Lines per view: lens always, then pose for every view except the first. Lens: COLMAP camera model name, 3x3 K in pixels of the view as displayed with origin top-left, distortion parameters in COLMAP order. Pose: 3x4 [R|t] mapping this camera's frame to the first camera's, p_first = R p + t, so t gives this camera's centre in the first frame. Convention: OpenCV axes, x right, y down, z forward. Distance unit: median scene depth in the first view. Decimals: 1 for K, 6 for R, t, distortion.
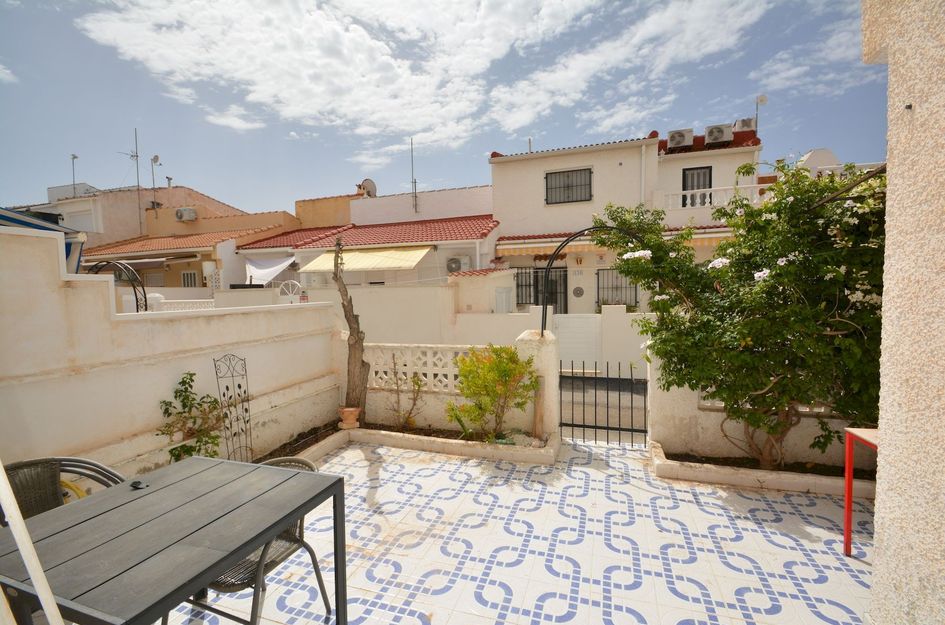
lens RADIAL K [[416.7, 0, 472.1], [0, 416.7, 318.6], [0, 0, 1]] dist [0.004452, -0.010836]
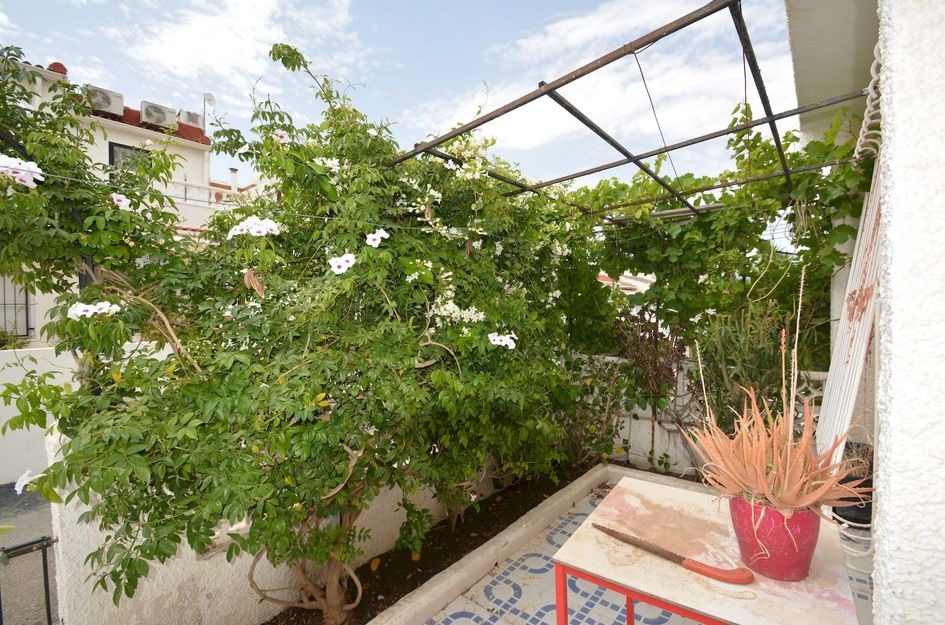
lens RADIAL K [[416.7, 0, 468.3], [0, 416.7, 310.7], [0, 0, 1]] dist [0.004452, -0.010836]
pose [[0.375946, 0.005337, 0.926626, 0.244404], [0.063076, 0.997517, -0.031337, -0.020023], [-0.924492, 0.070229, 0.374676, 0.563530]]
